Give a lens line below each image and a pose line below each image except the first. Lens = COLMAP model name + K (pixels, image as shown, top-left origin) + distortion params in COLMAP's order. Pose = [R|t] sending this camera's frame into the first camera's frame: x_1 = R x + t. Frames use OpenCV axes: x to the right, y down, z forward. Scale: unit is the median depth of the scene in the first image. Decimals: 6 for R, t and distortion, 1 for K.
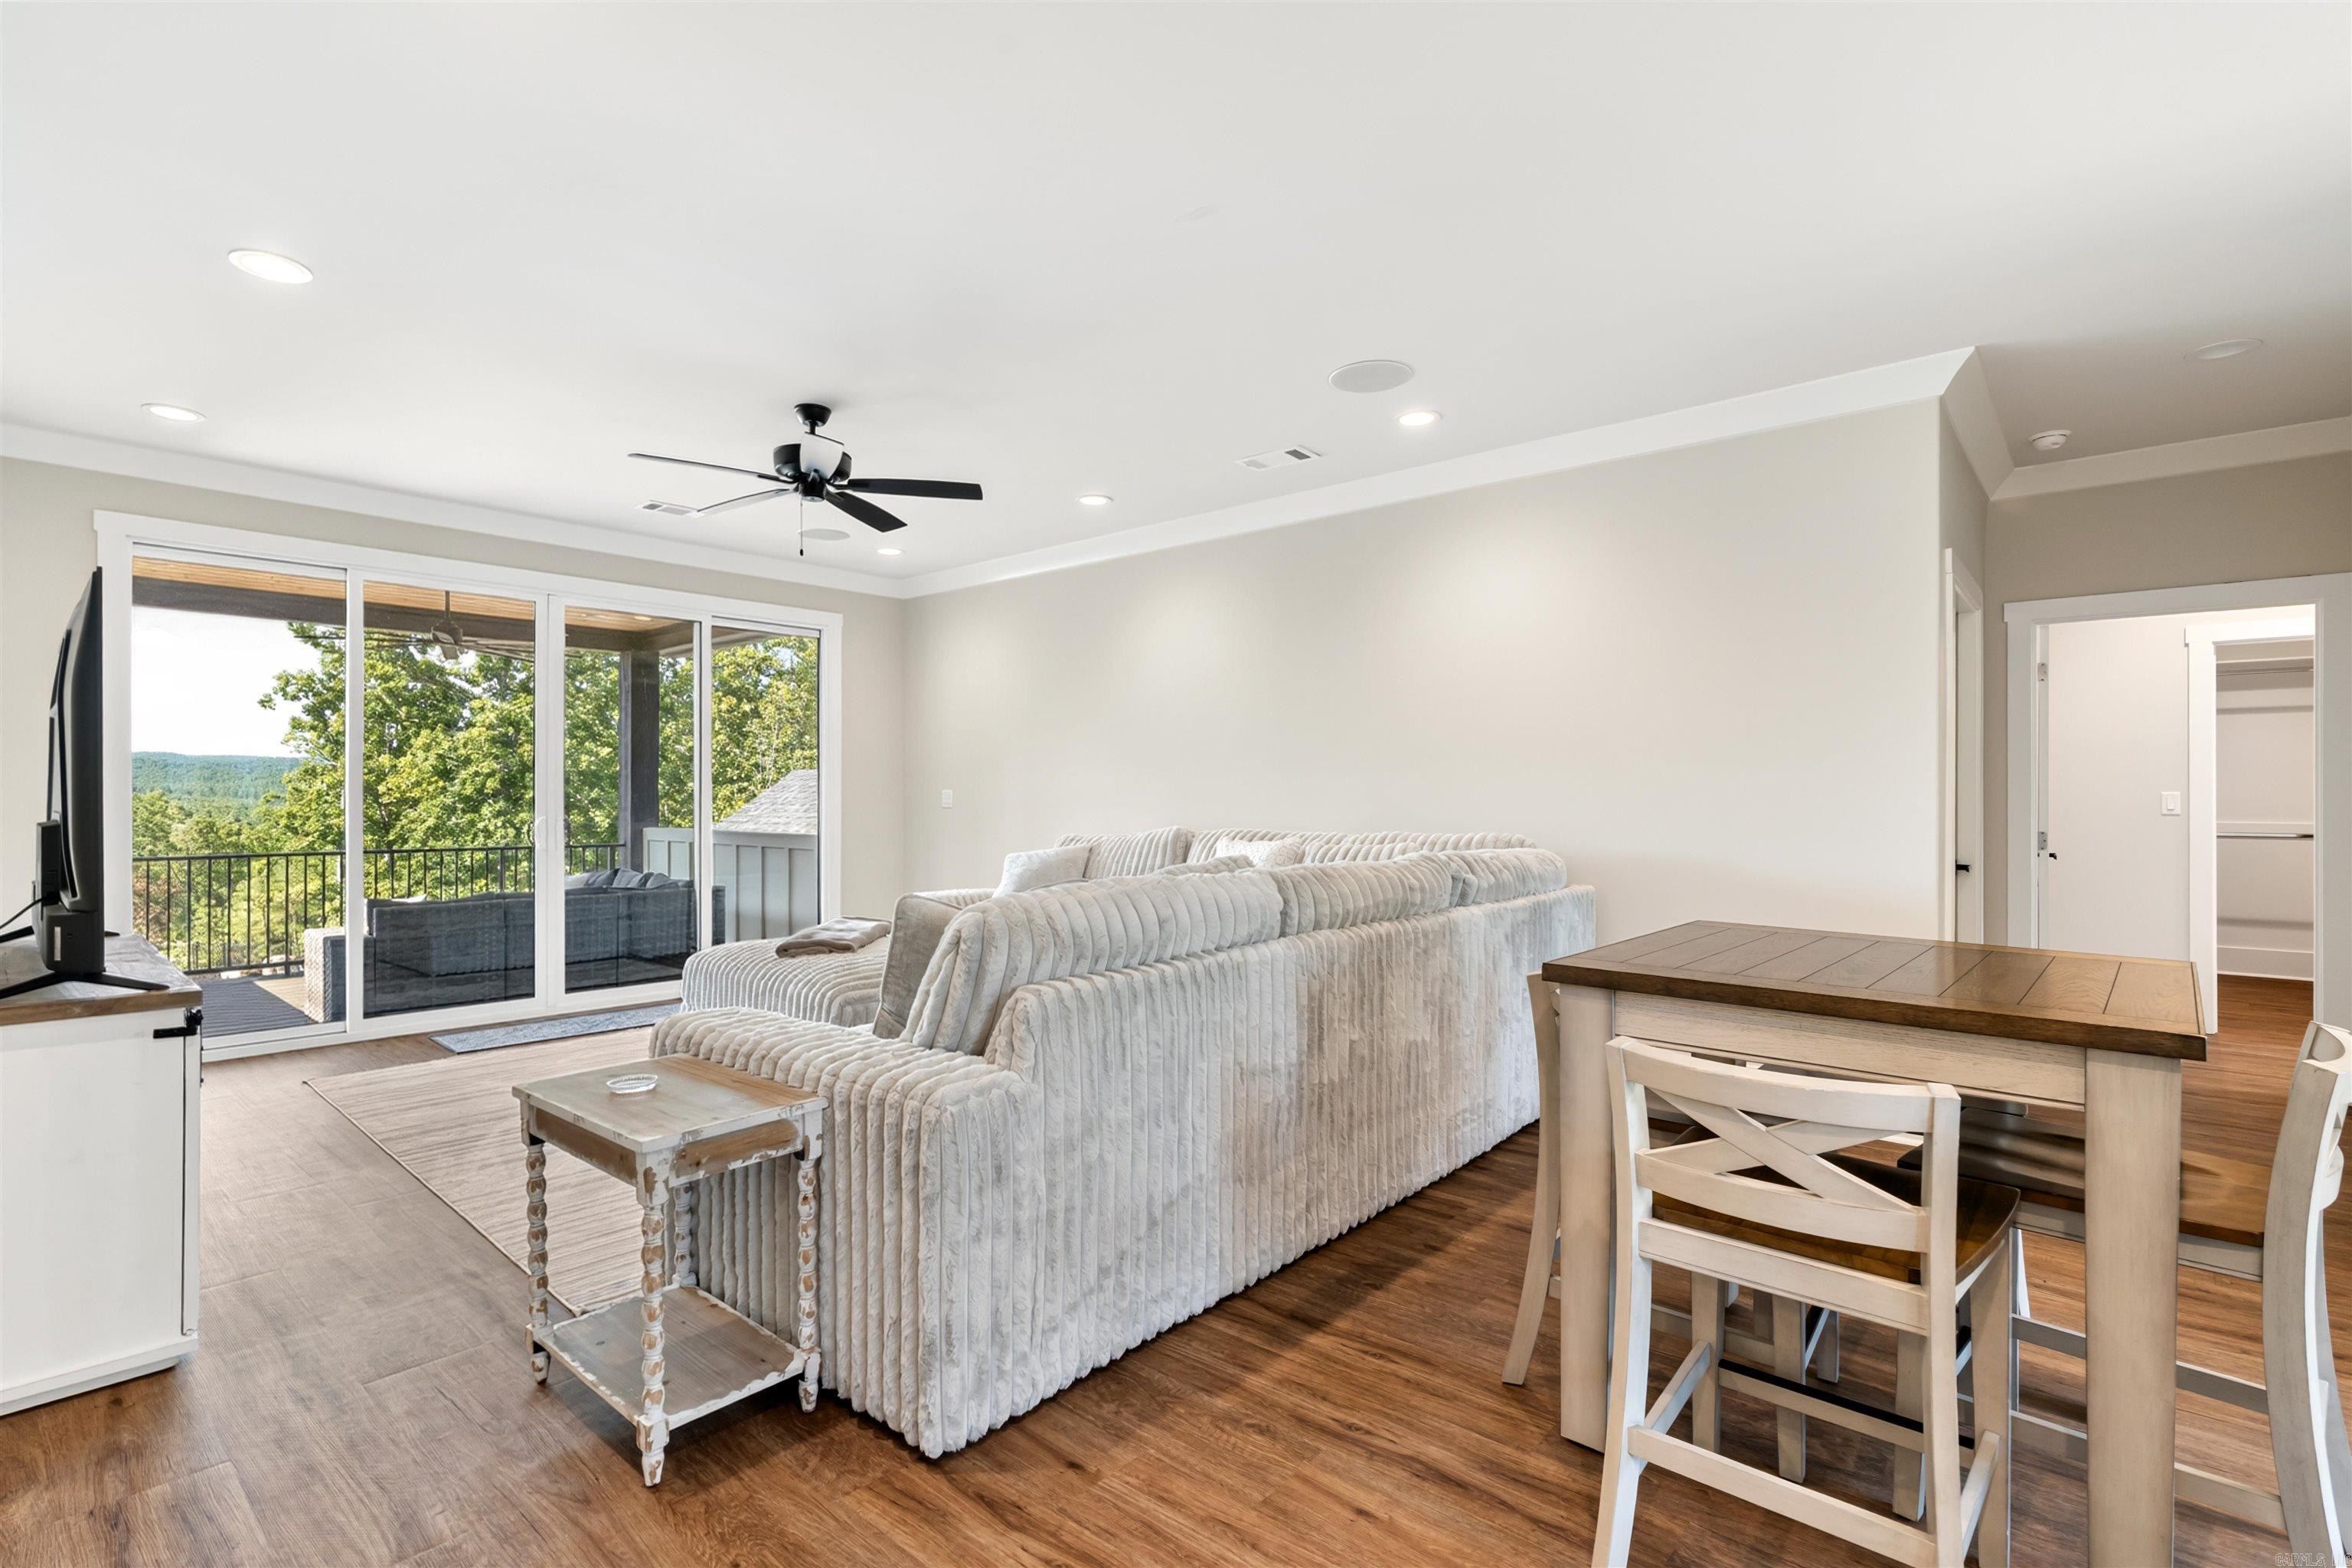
lens RADIAL K [[1106.4, 0, 1176.0], [0, 1106.4, 784.0], [0, 0, 1]] dist [0.000930, 0.000071]
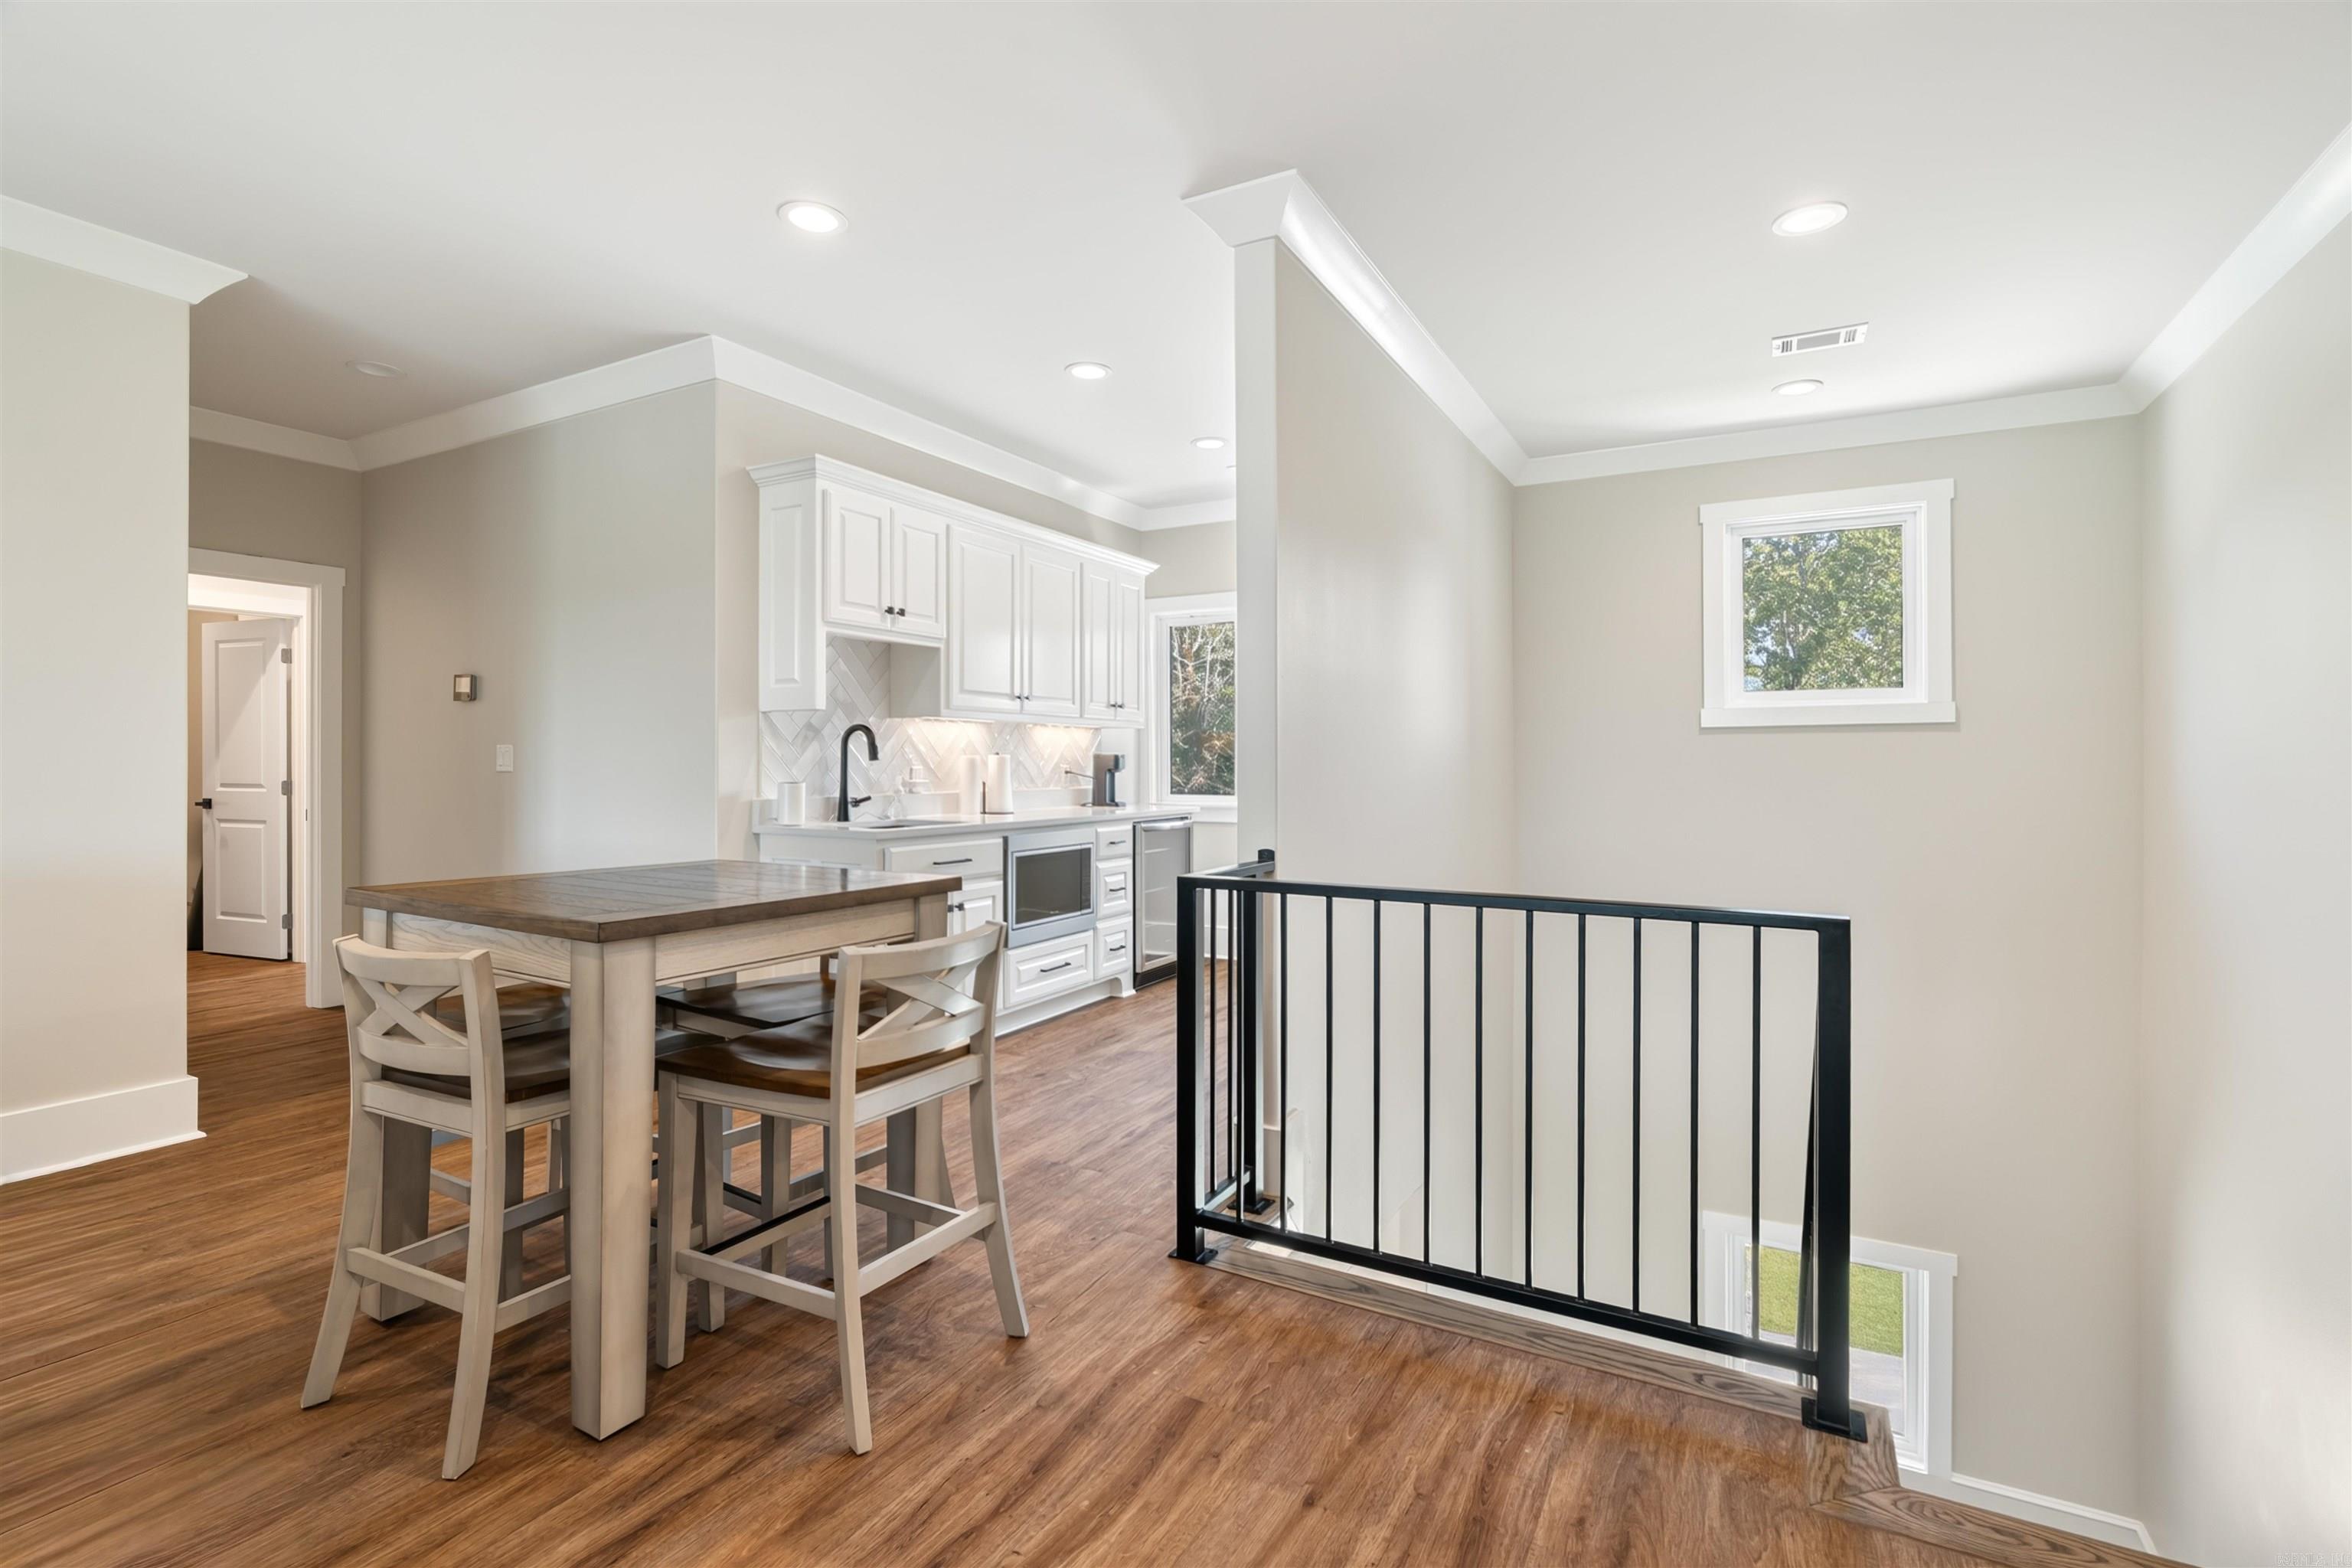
lens RADIAL K [[1101.3, 0, 1176.0], [0, 1101.3, 784.0], [0, 0, 1]] dist [-0.000204, 0.000192]
pose [[-0.220375, -0.006199, 0.975396, -0.638402], [-0.008726, 0.999952, 0.004384, 0.045915], [-0.975376, -0.007545, -0.220418, 0.756683]]
